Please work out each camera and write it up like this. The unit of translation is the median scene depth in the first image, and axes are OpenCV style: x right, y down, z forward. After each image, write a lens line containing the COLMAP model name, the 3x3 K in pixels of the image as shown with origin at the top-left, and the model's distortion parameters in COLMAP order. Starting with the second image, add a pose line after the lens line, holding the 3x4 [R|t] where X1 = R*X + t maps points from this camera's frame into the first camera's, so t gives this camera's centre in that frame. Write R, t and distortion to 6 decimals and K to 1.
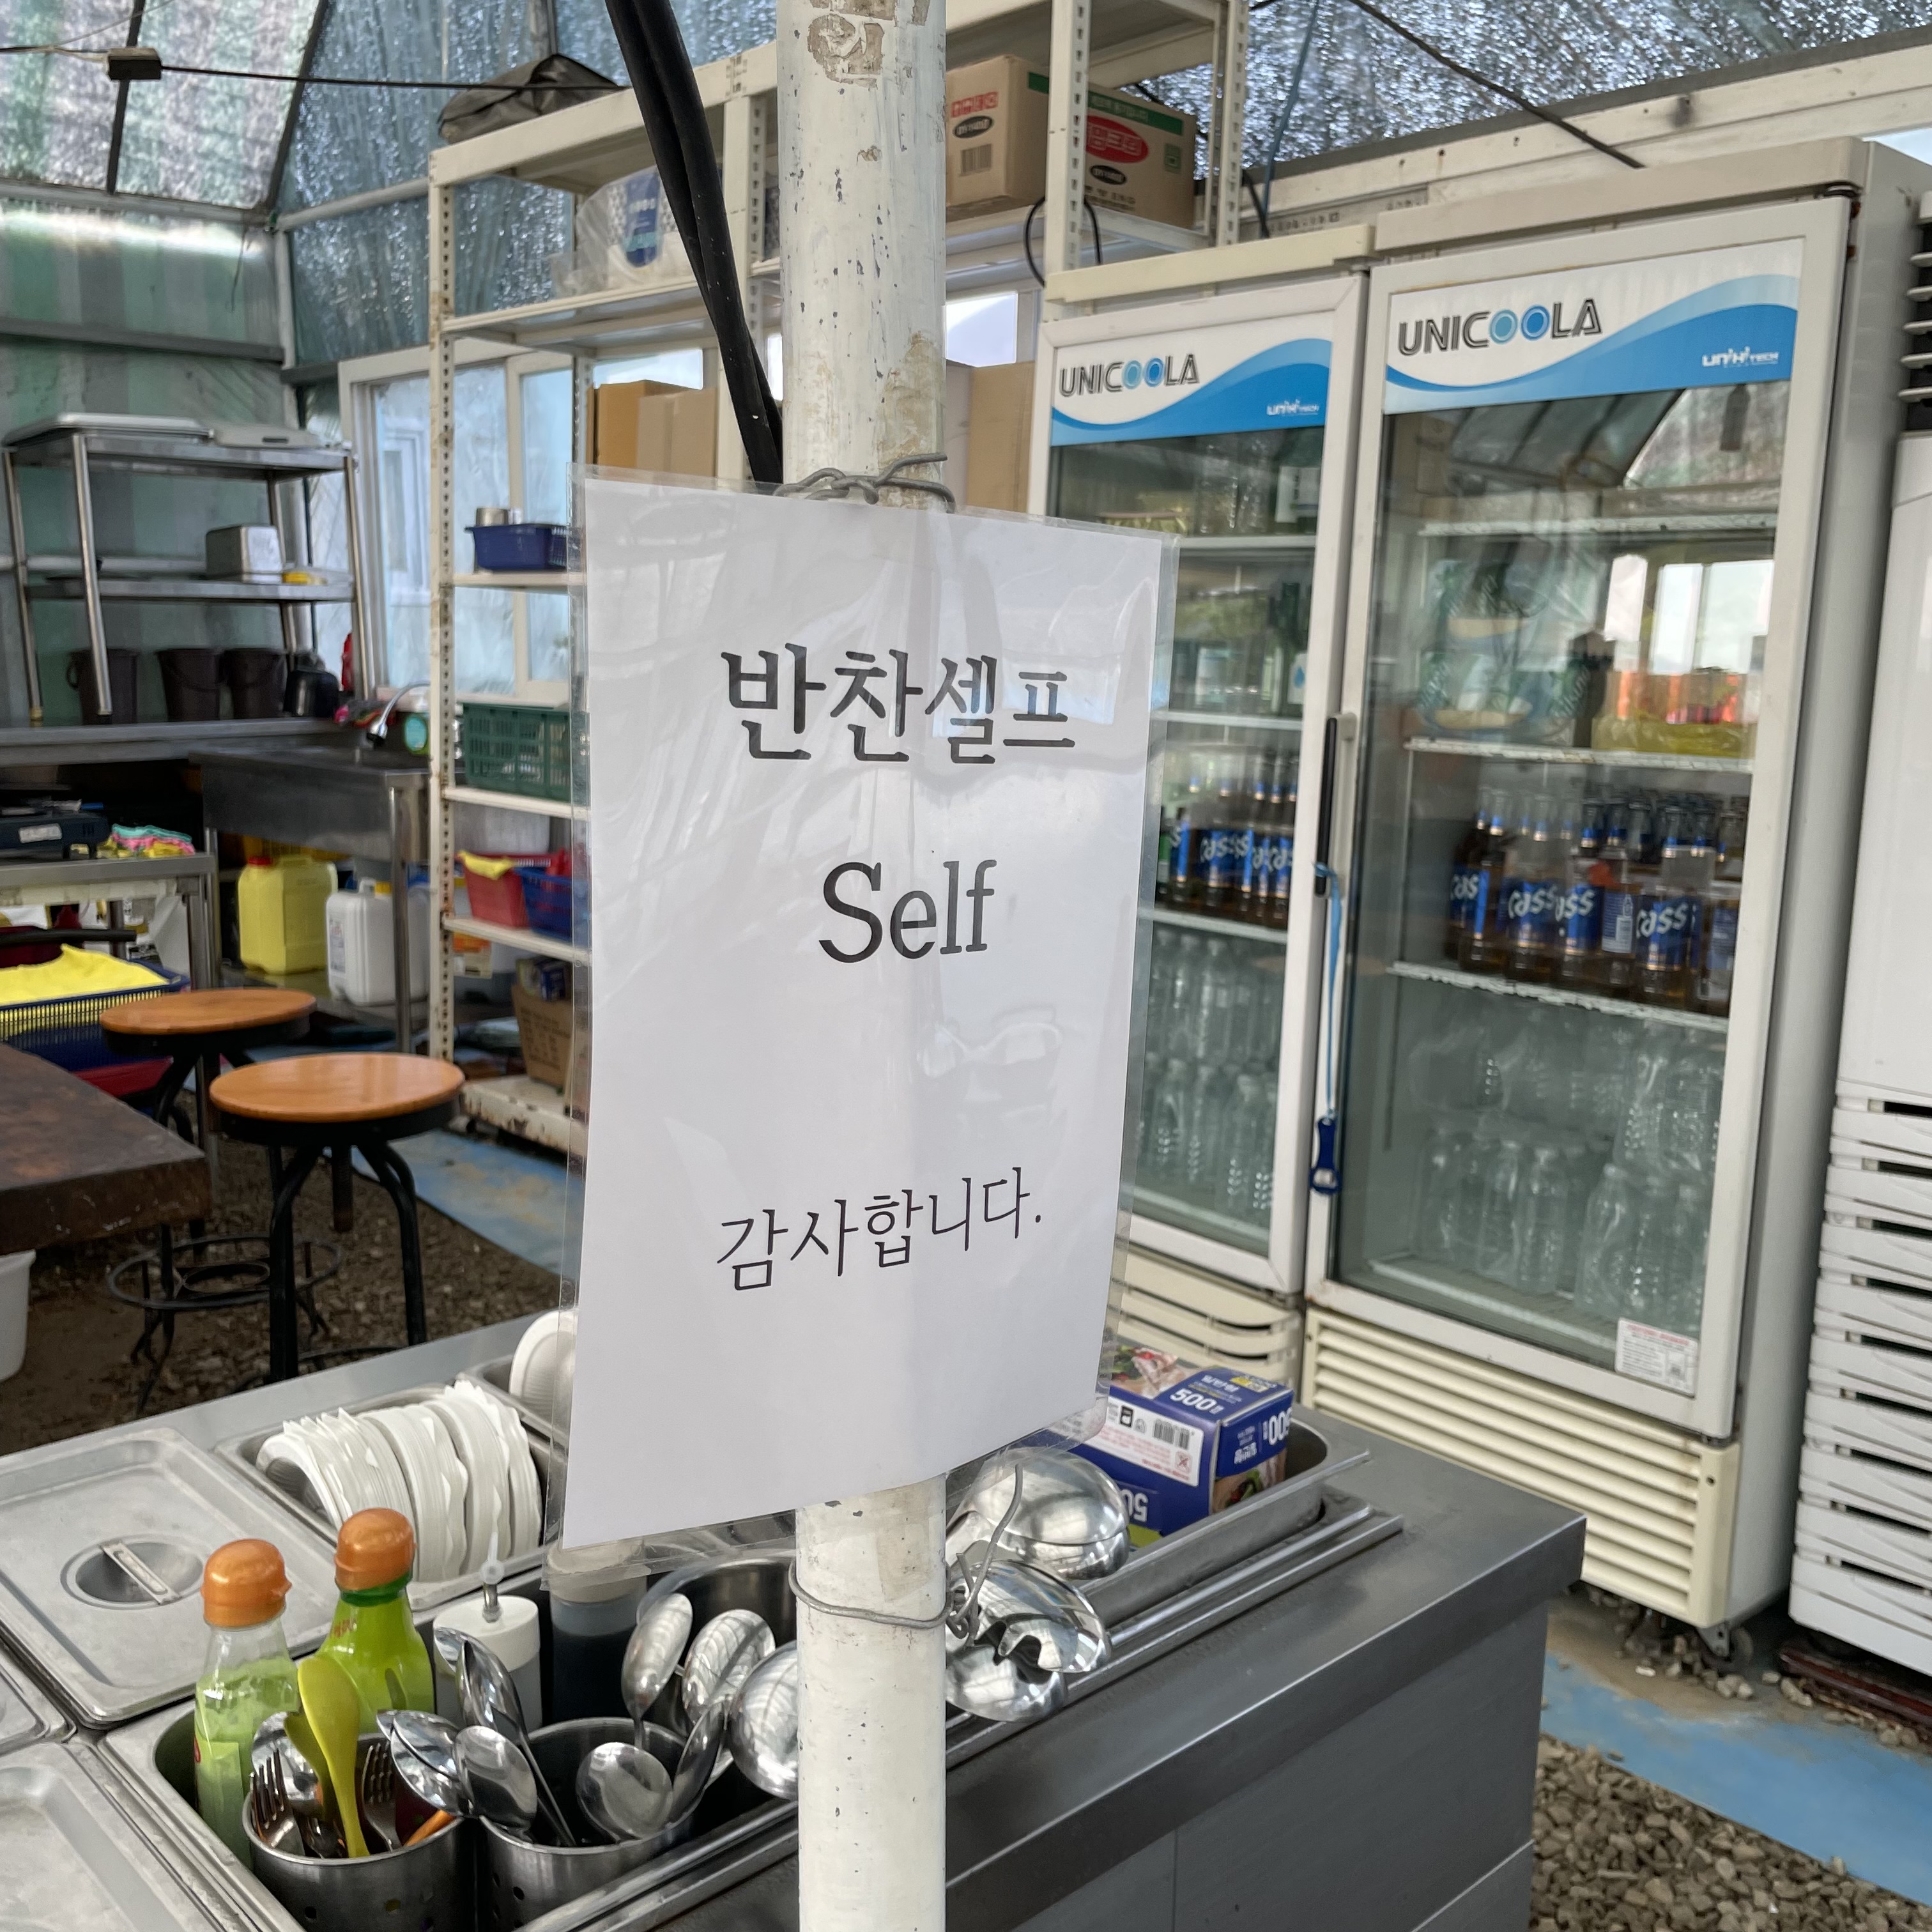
lens RADIAL K [[1950.6, 0, 966.0], [0, 1950.6, 966.0], [0, 0, 1]] dist [0.092692, -0.130904]
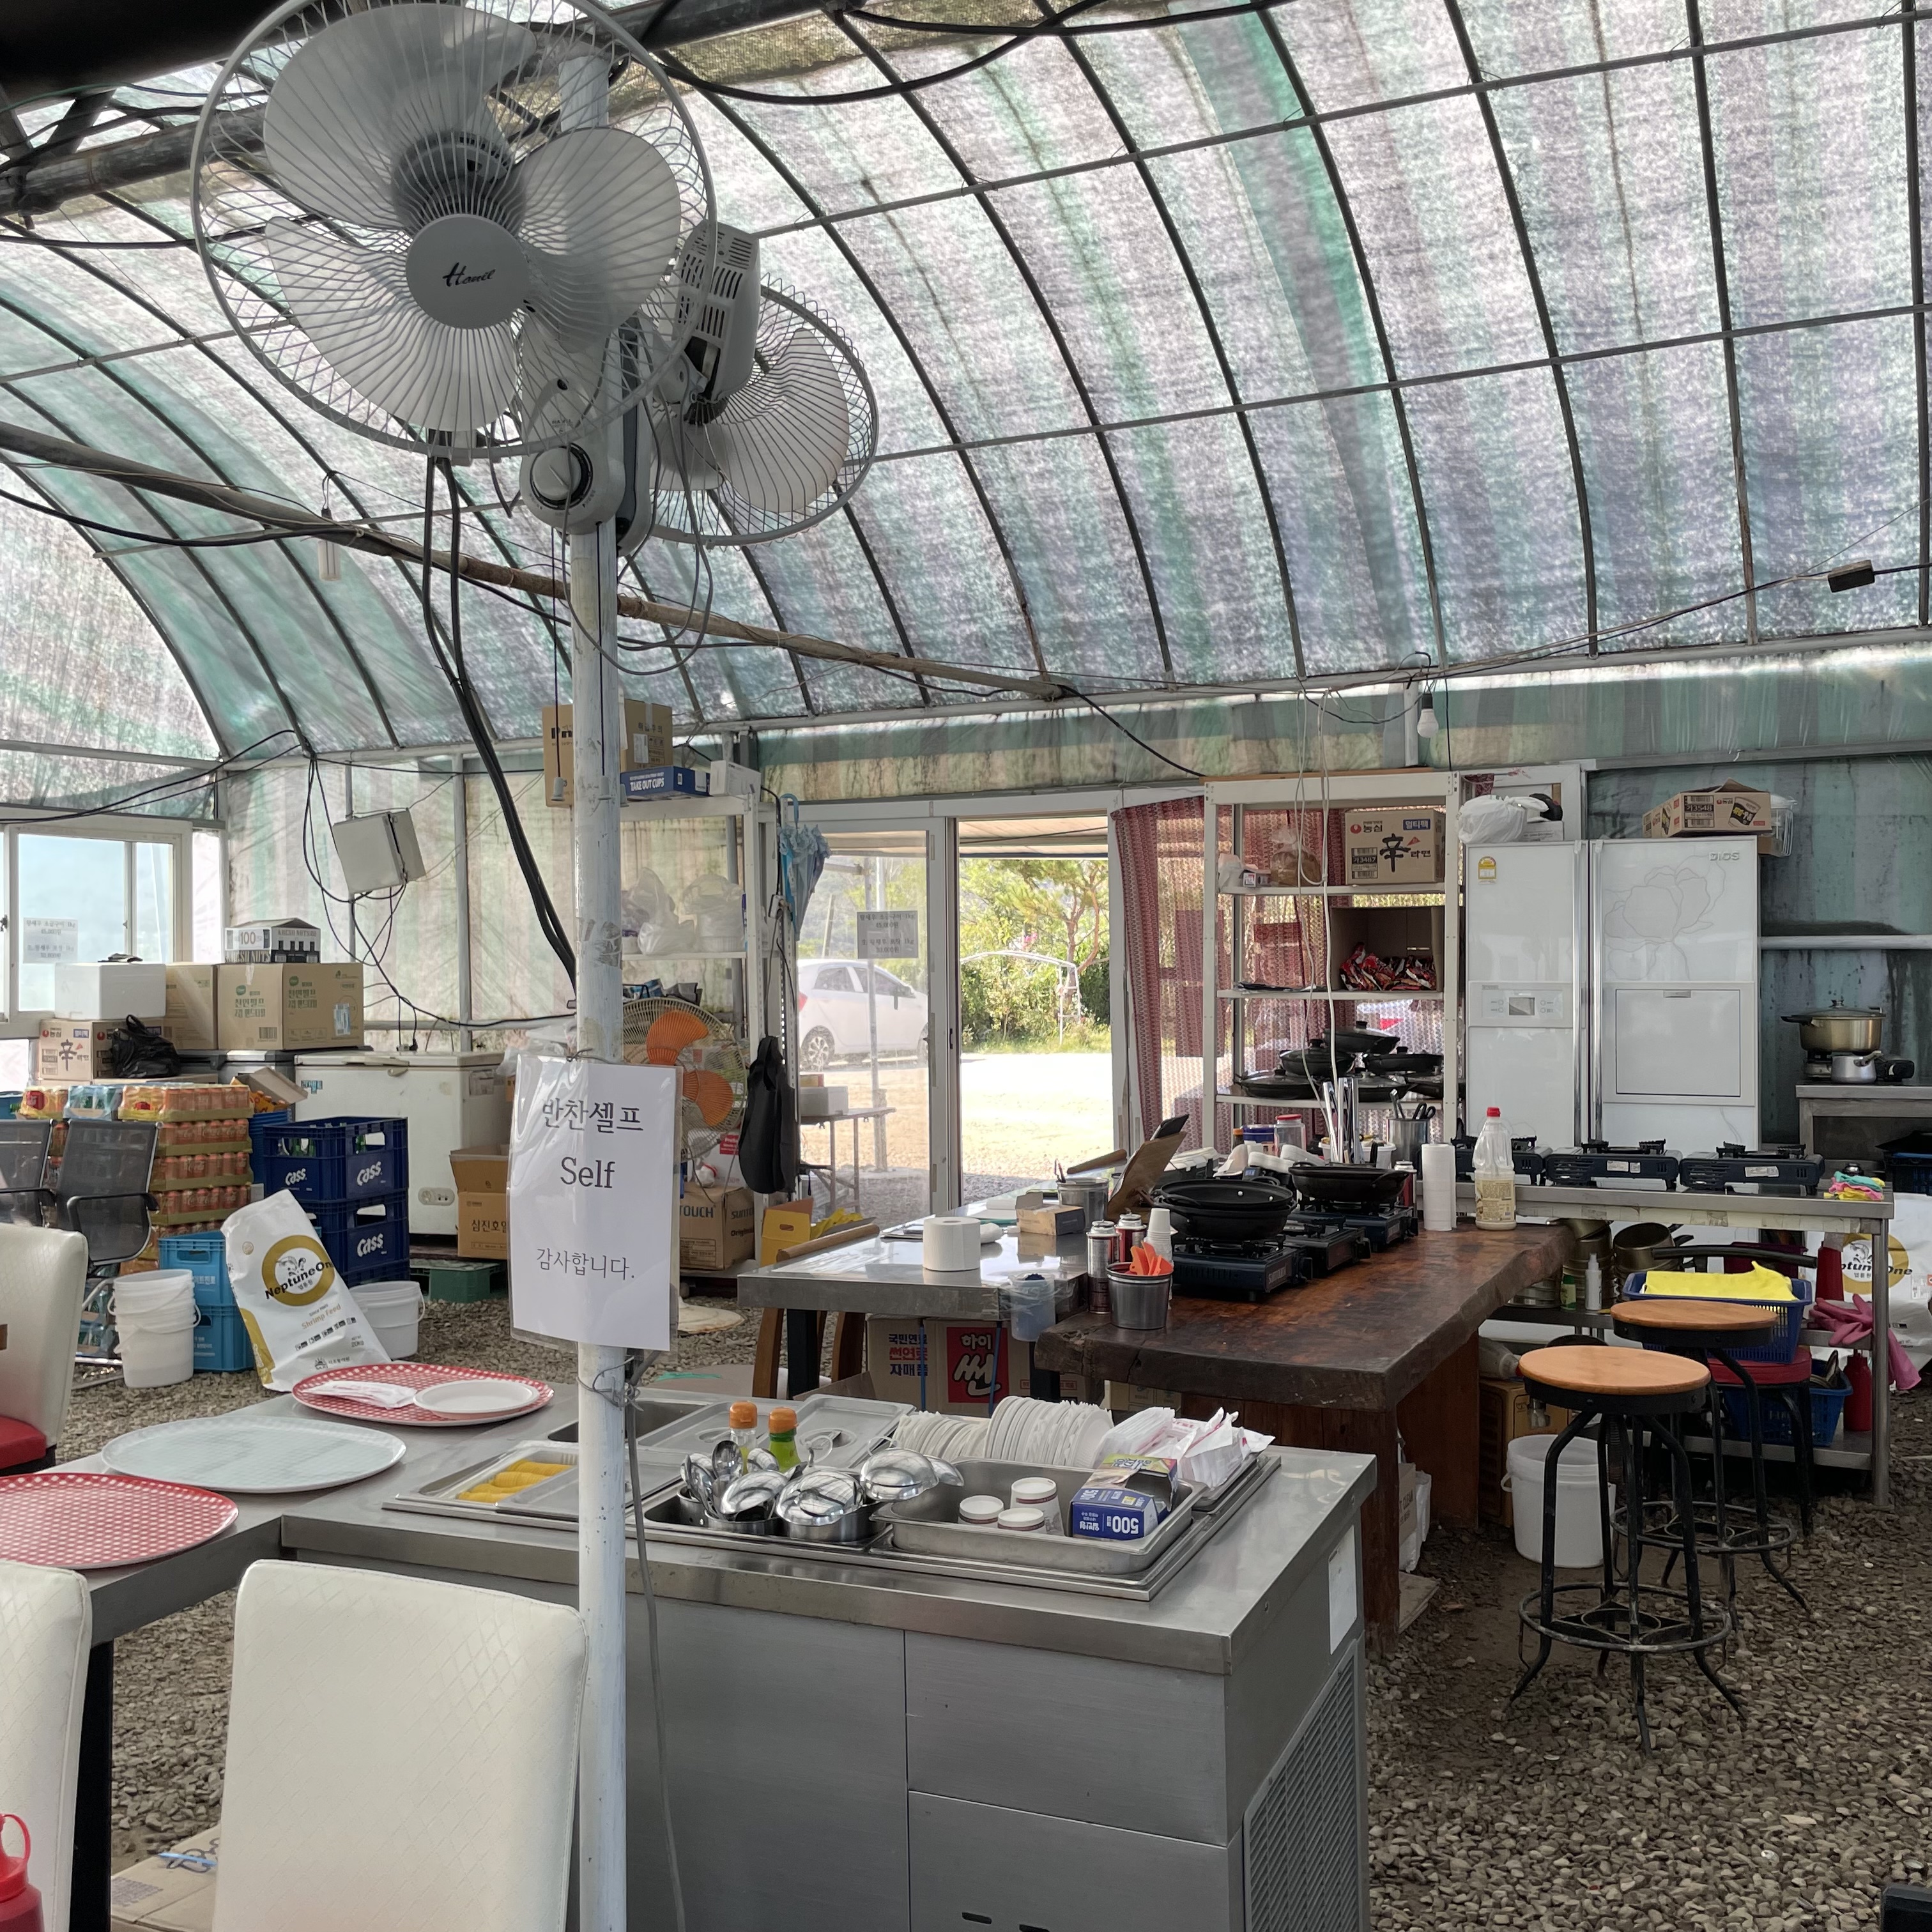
lens RADIAL K [[1950.6, 0, 966.0], [0, 1950.6, 966.0], [0, 0, 1]] dist [0.092692, -0.130904]
pose [[0.382396, -0.008740, -0.923957, 0.672714], [-0.139542, 0.987940, -0.067097, -0.049027], [0.913401, 0.154589, 0.376565, 0.044091]]
